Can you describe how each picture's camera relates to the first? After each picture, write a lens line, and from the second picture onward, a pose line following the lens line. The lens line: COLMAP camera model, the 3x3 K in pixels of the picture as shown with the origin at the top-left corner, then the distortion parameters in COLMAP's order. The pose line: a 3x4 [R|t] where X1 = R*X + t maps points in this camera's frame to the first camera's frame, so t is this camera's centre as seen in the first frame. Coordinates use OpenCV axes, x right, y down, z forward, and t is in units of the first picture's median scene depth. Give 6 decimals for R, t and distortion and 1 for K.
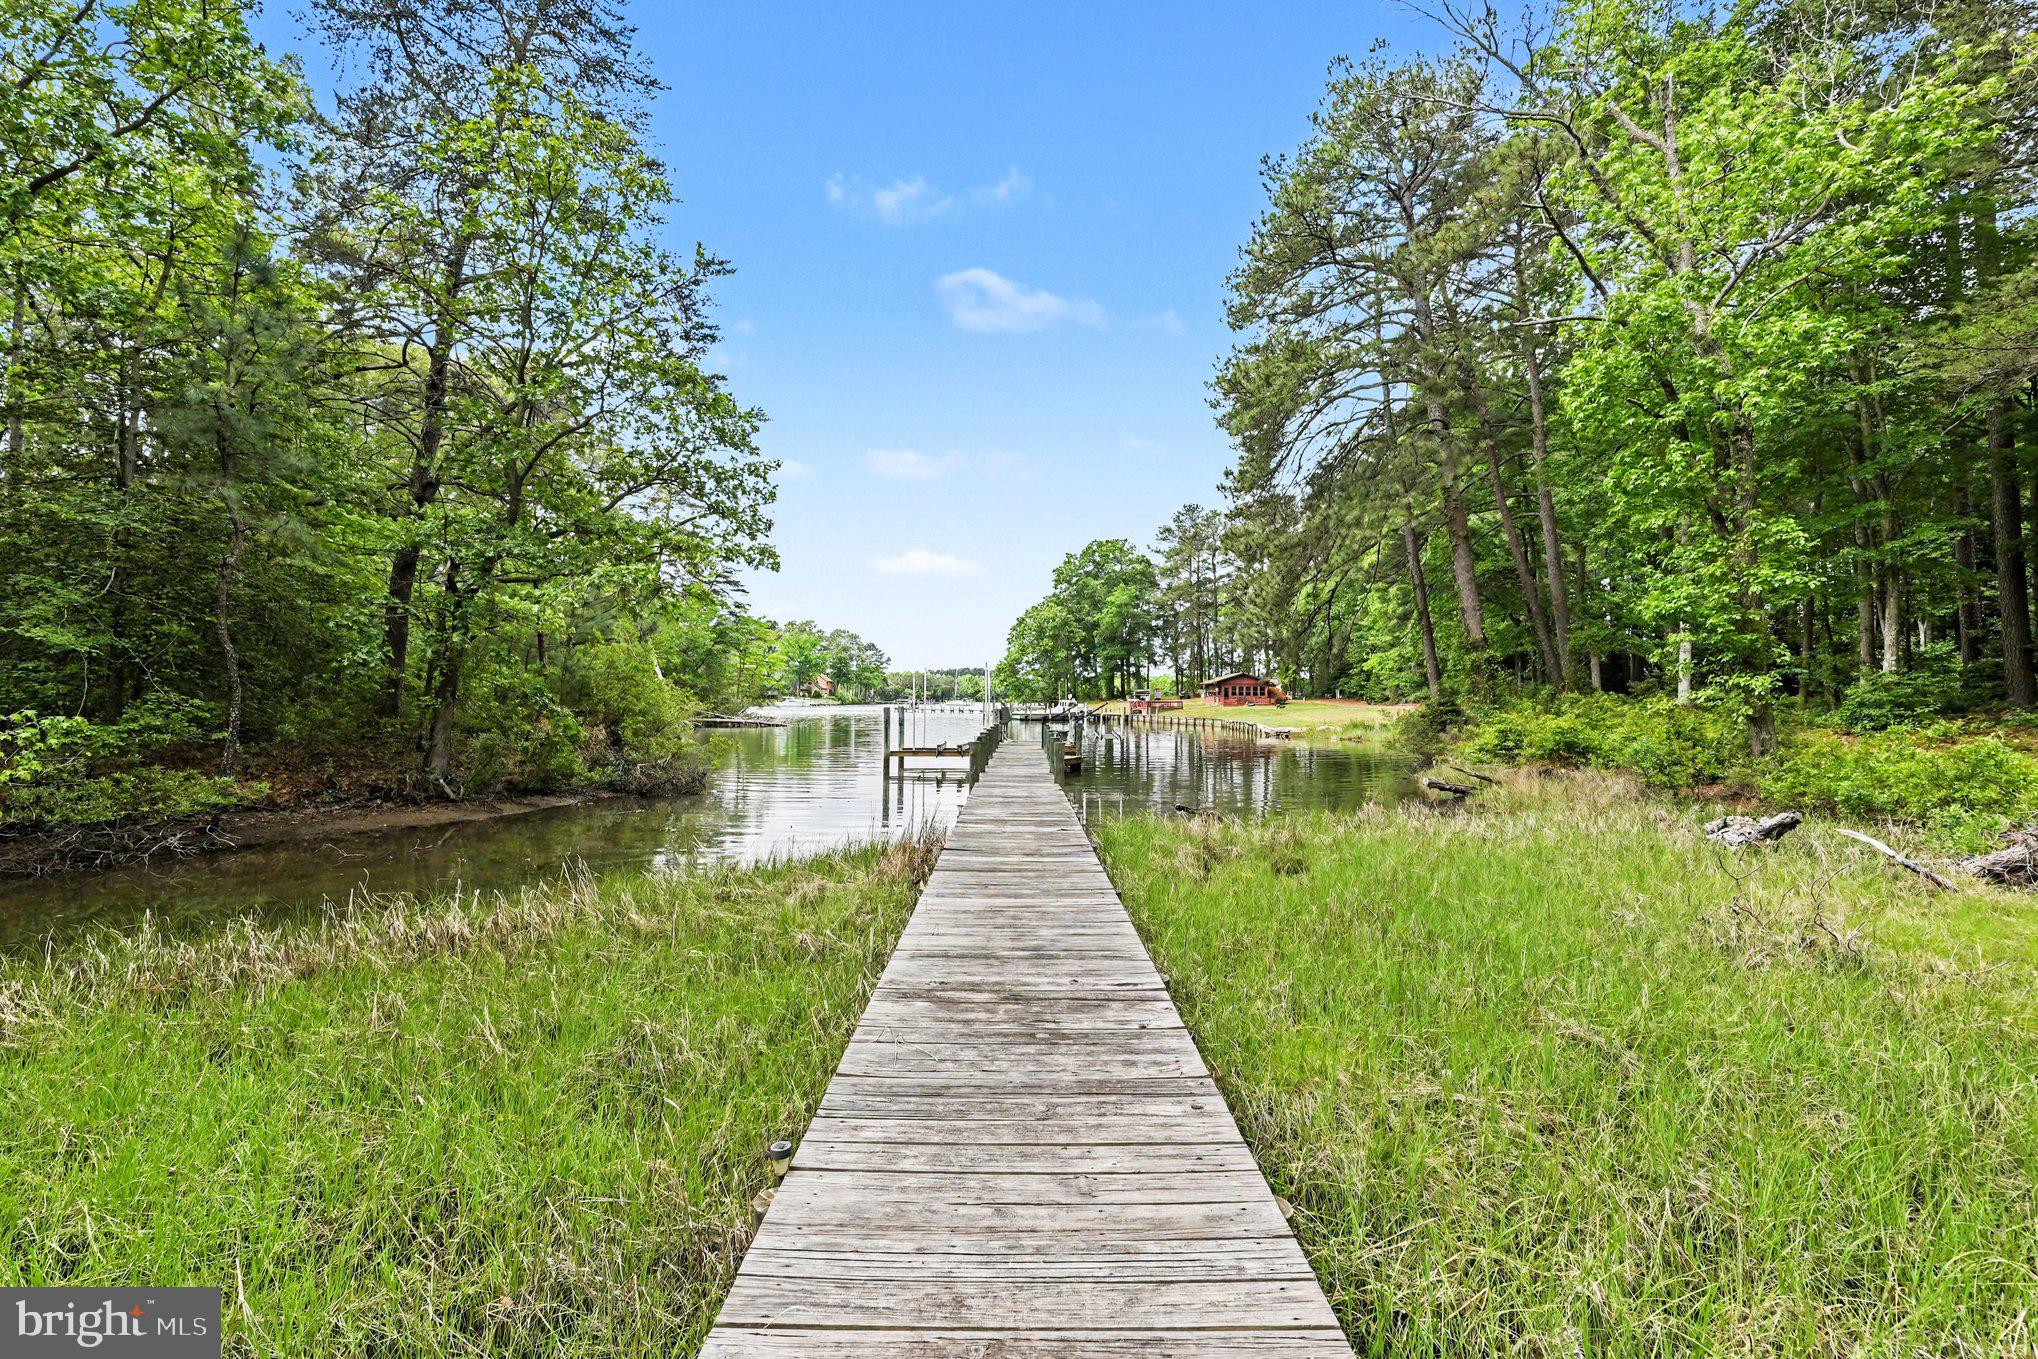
lens RADIAL K [[900.7, 0, 1004.4], [0, 900.7, 677.1], [0, 0, 1]] dist [0.000779, -0.000061]
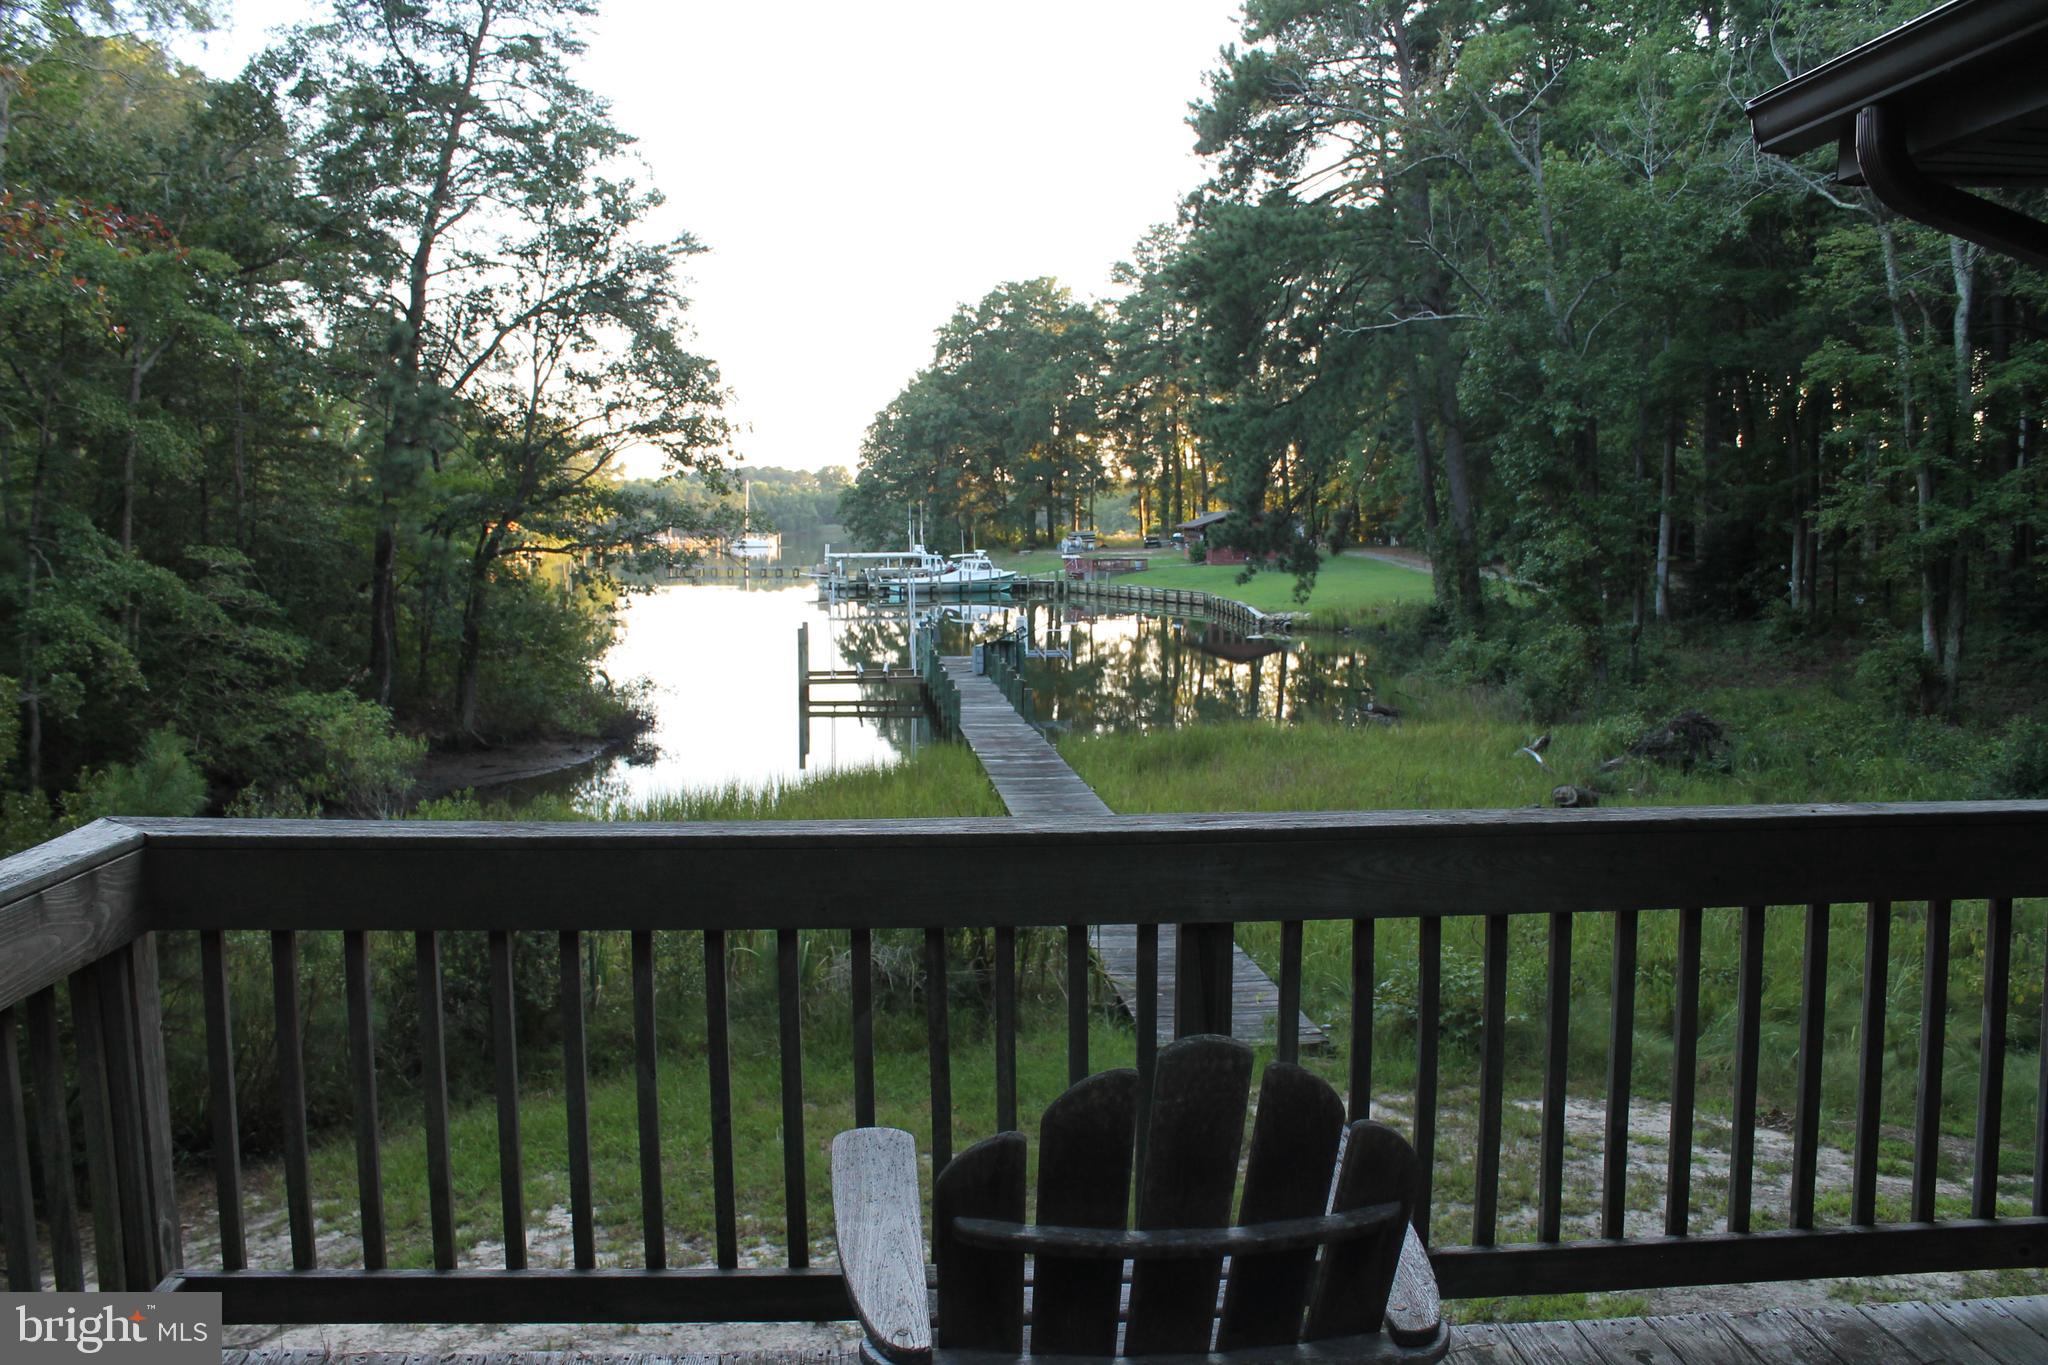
lens RADIAL K [[1700.4, 0, 1025.4], [0, 1700.4, 686.5], [0, 0, 1]] dist [-0.145463, 0.080950]
pose [[0.992638, -0.019765, 0.119499, -0.023580], [0.004864, 0.992306, 0.123716, -0.024087], [-0.121025, -0.122224, 0.985096, -0.130284]]
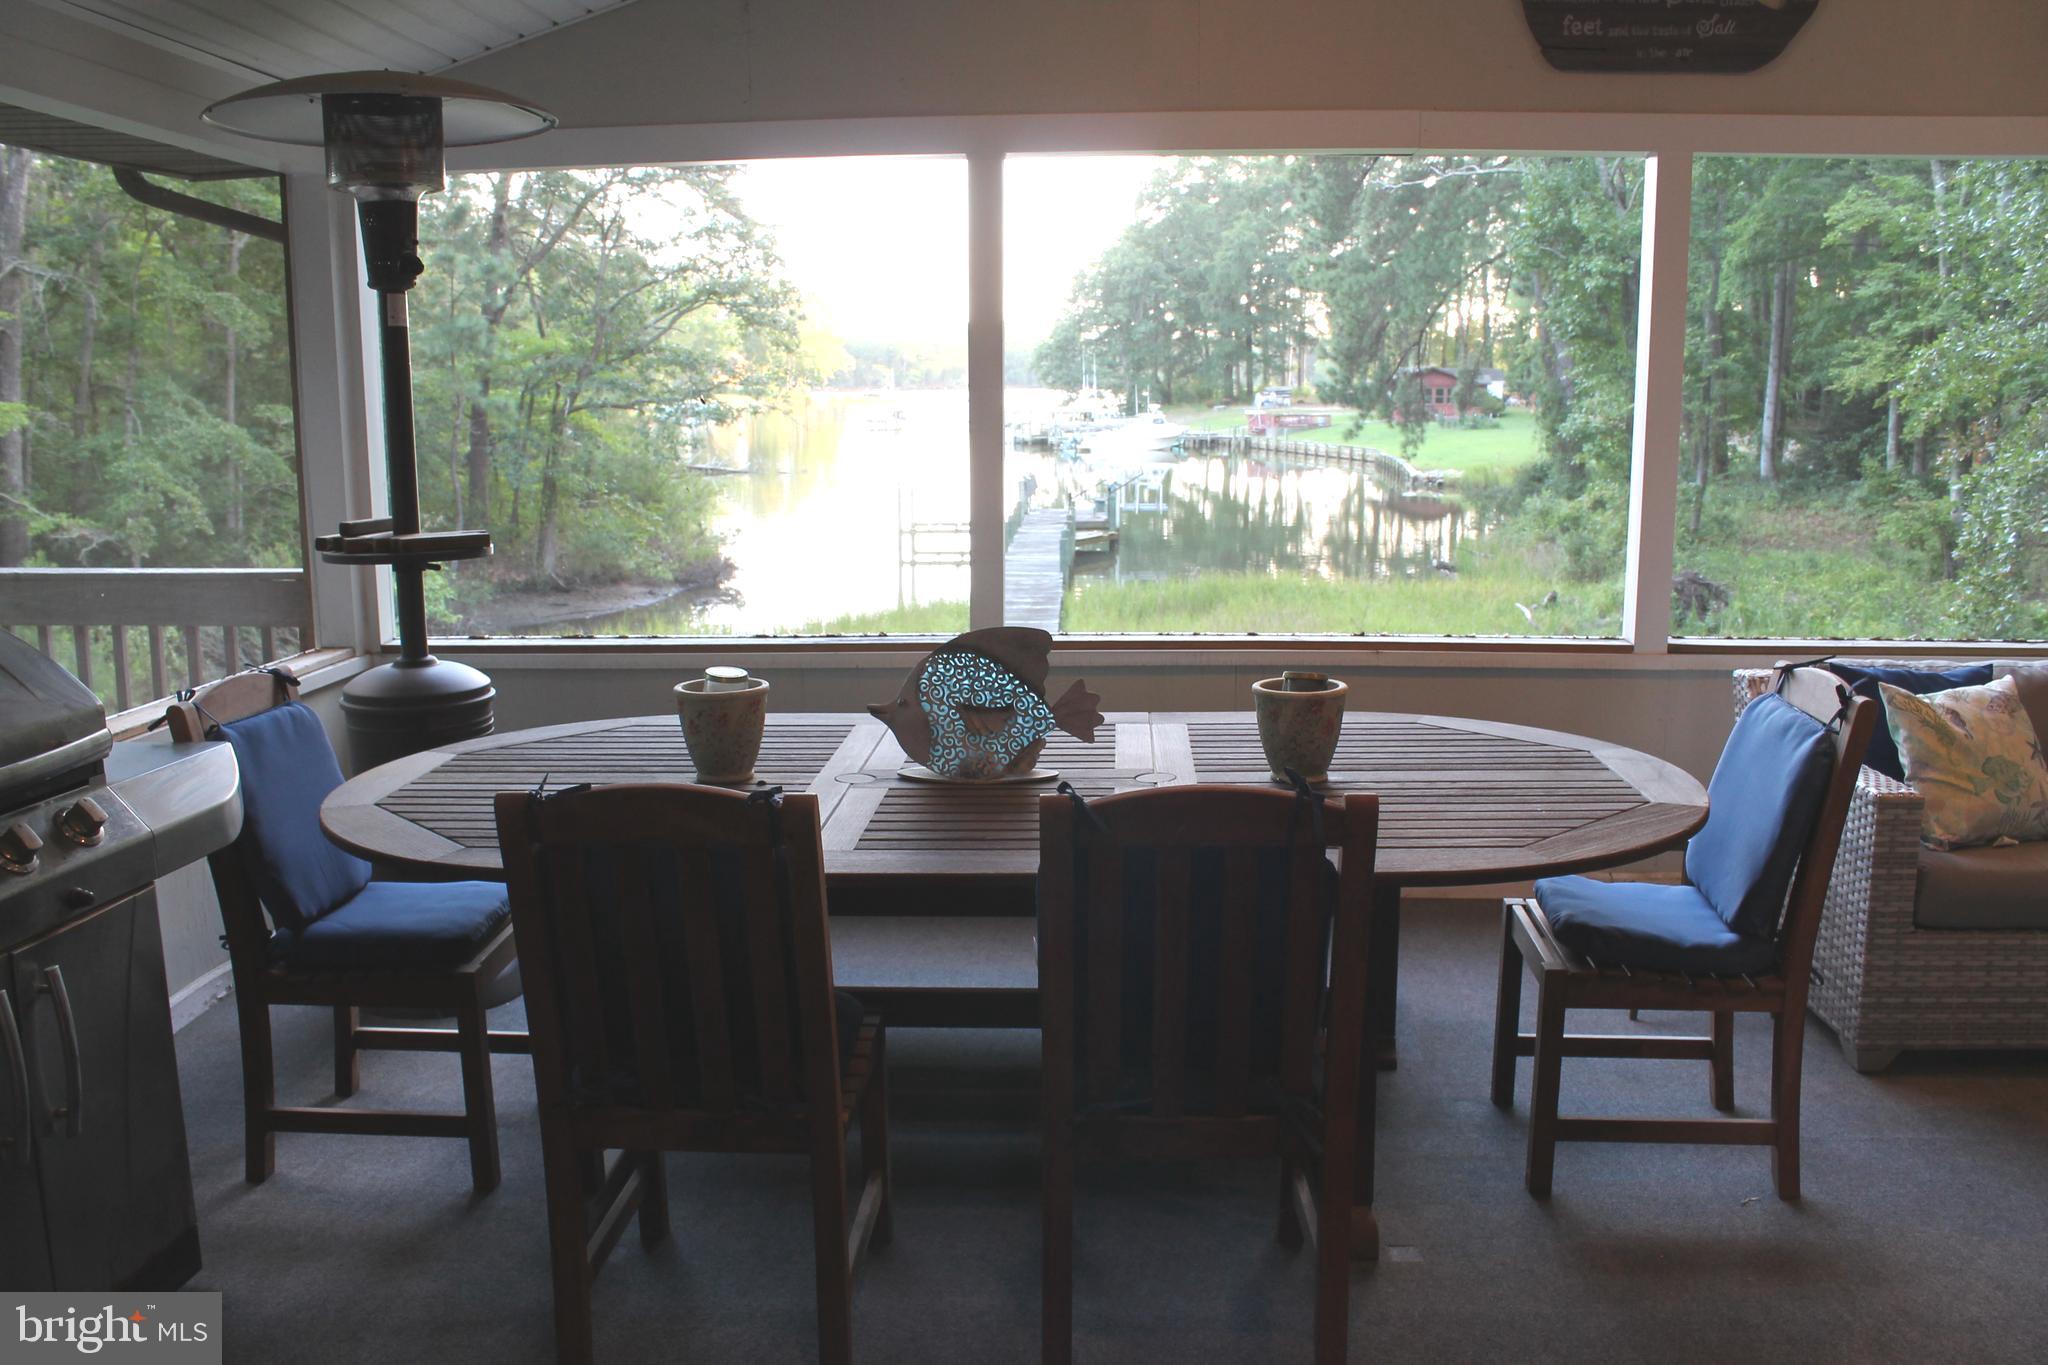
lens RADIAL K [[1700.4, 0, 1019.7], [0, 1700.4, 682.2], [0, 0, 1]] dist [-0.145463, 0.080950]
pose [[0.999686, -0.007209, -0.024008, 0.005579], [0.011946, 0.979006, 0.203483, -0.024308], [0.022037, -0.203706, 0.978784, -0.143099]]
